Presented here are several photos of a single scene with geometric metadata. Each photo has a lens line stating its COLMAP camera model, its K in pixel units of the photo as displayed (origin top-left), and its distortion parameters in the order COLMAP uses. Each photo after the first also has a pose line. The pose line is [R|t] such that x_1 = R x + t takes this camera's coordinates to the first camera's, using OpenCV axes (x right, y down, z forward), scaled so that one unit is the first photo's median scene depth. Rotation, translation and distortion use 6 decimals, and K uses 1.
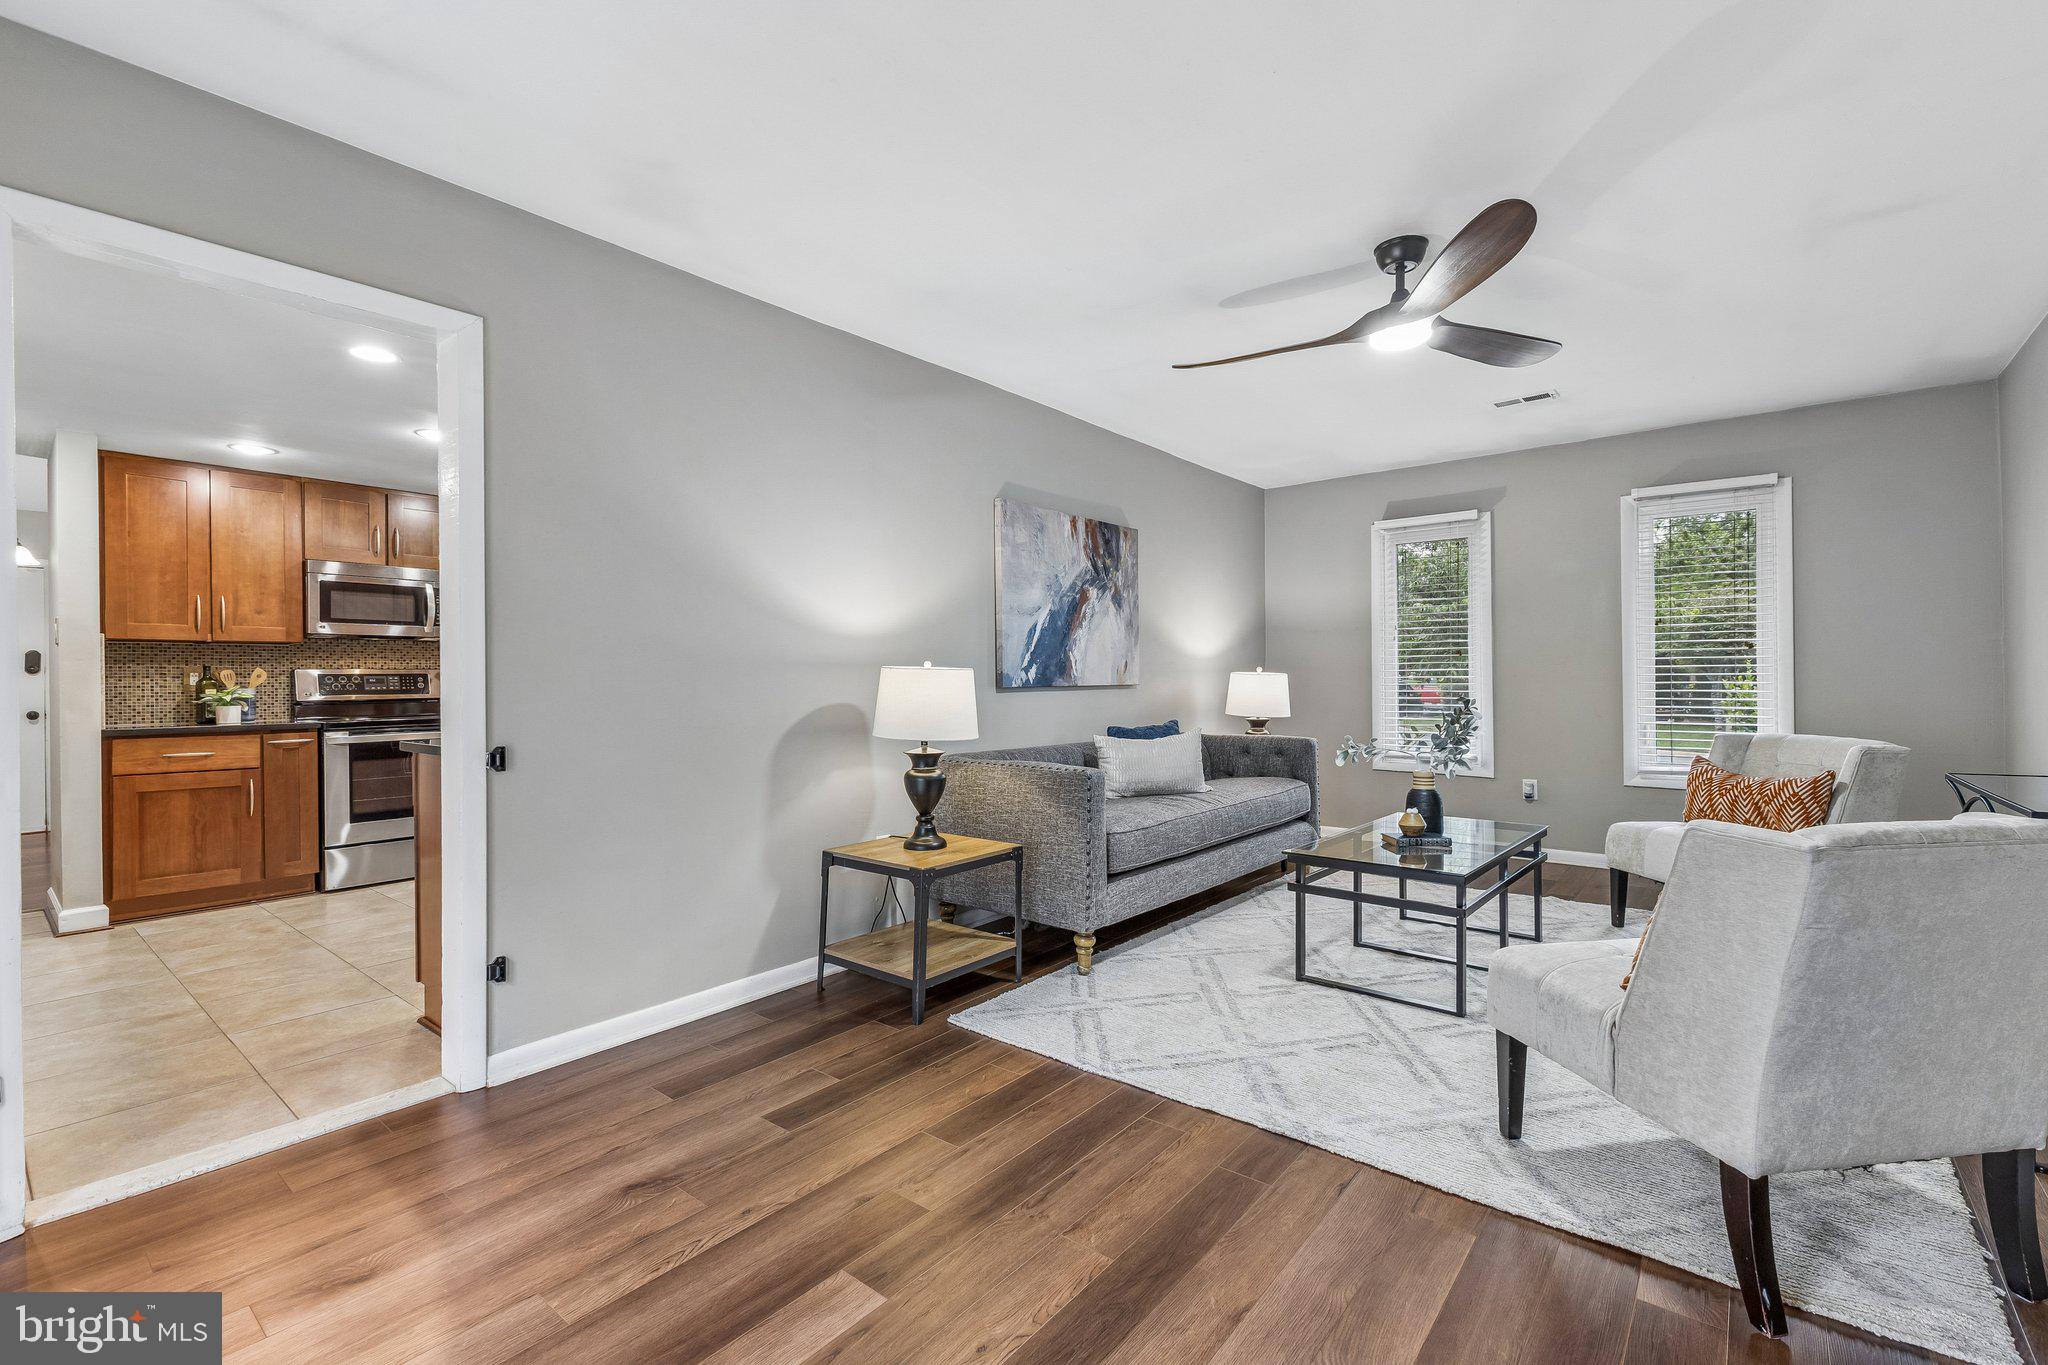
lens RADIAL K [[898.9, 0, 1053.9], [0, 898.9, 680.2], [0, 0, 1]] dist [0.001563, -0.004375]
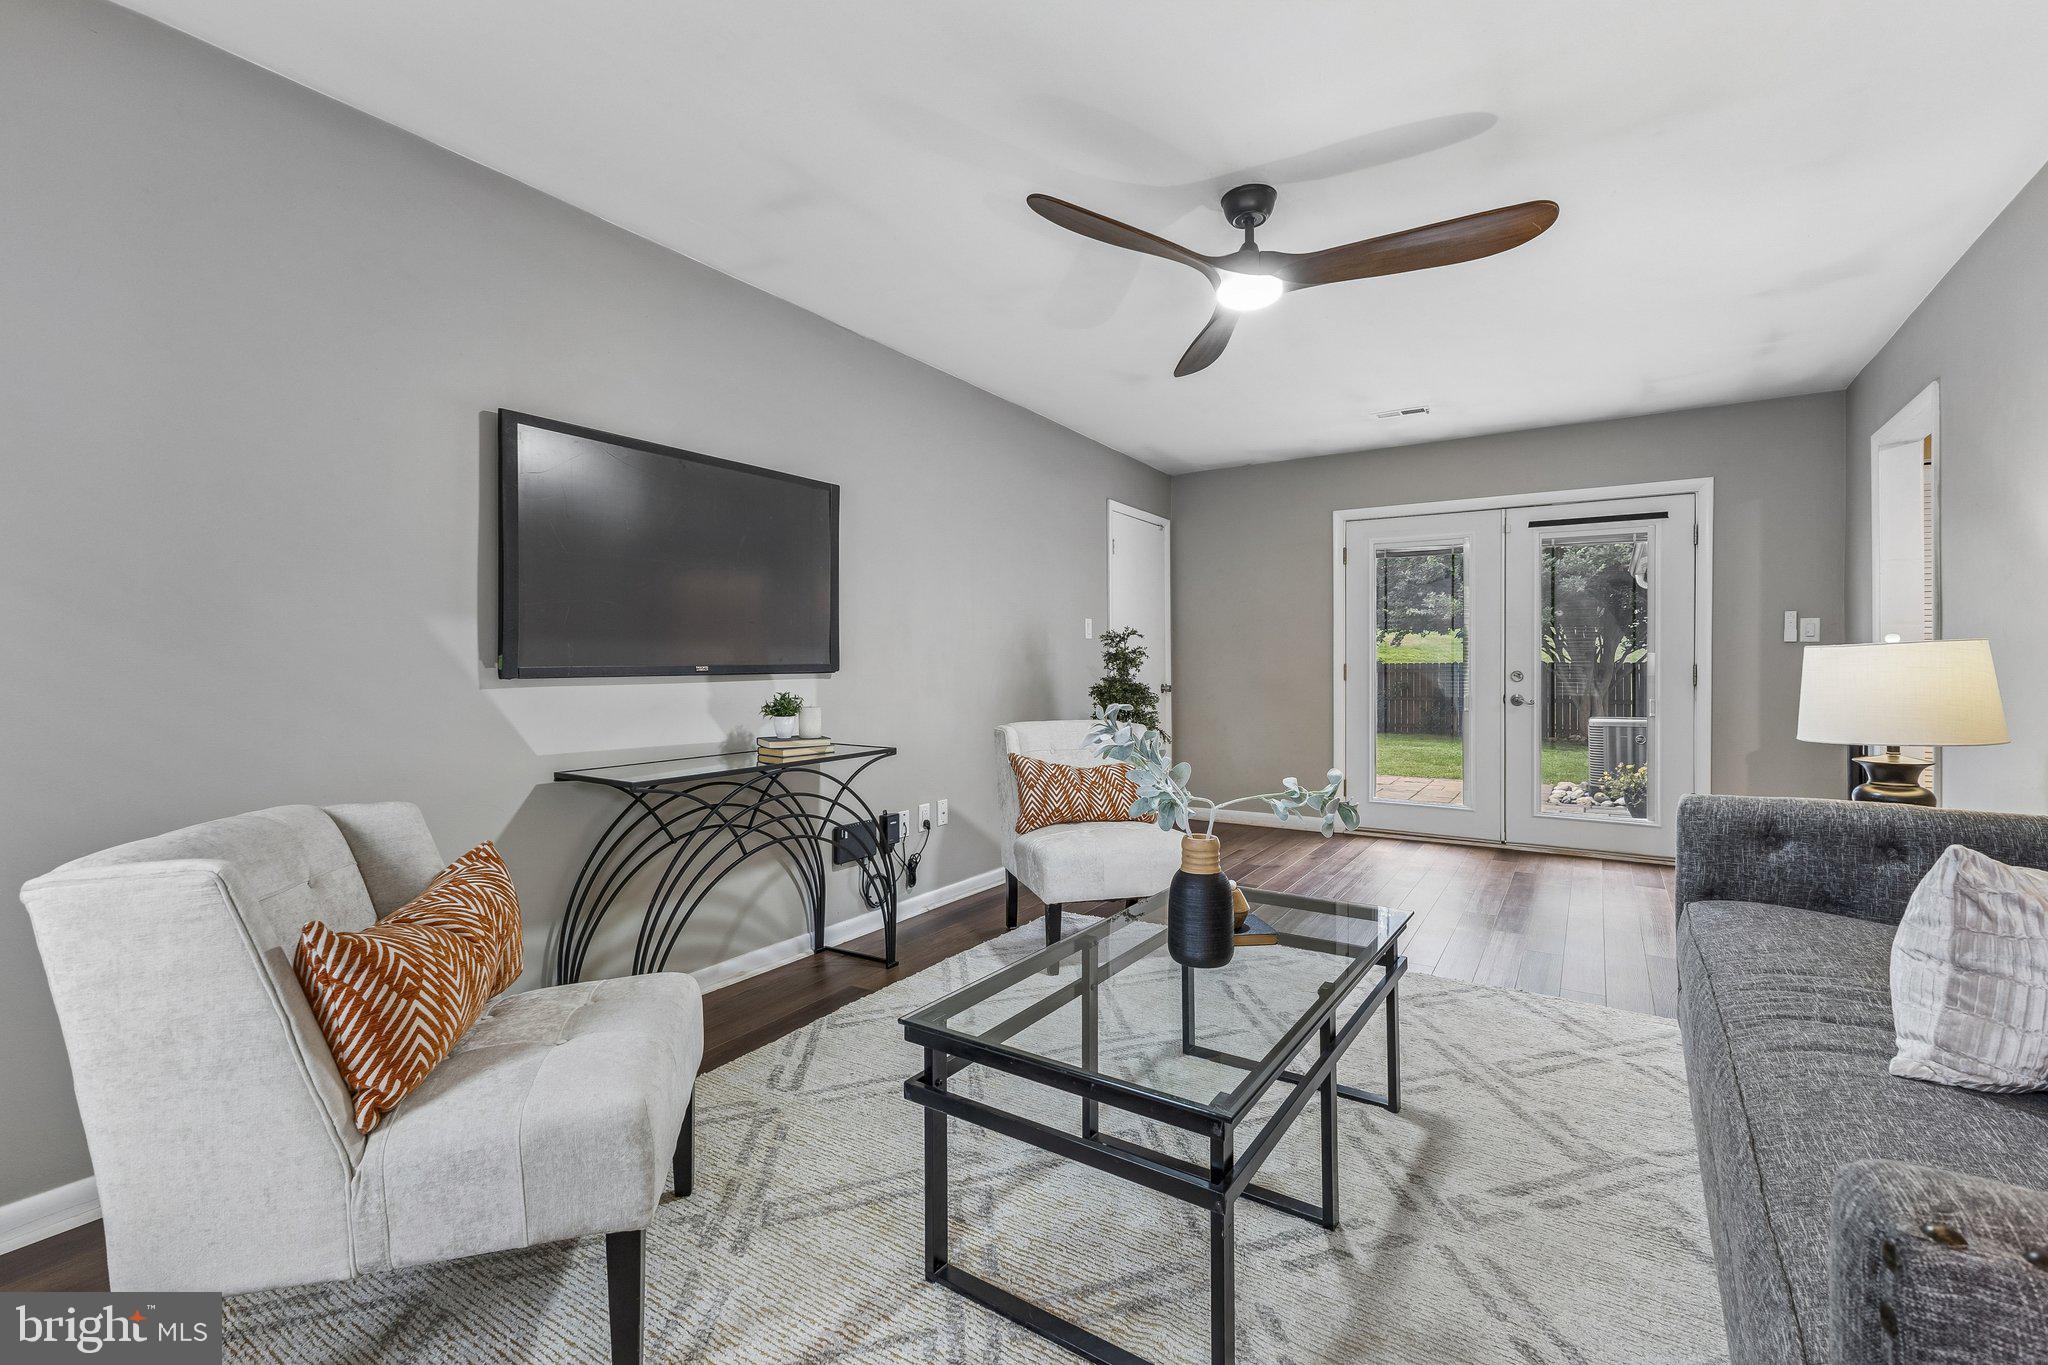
lens RADIAL K [[898.6, 0, 1020.0], [0, 898.6, 673.0], [0, 0, 1]] dist [0.007198, 0.000169]
pose [[-0.996222, 0.008580, -0.086413, 0.657674], [0.008072, 0.999948, 0.006223, -0.000460], [0.086462, 0.005502, -0.996240, 1.779558]]
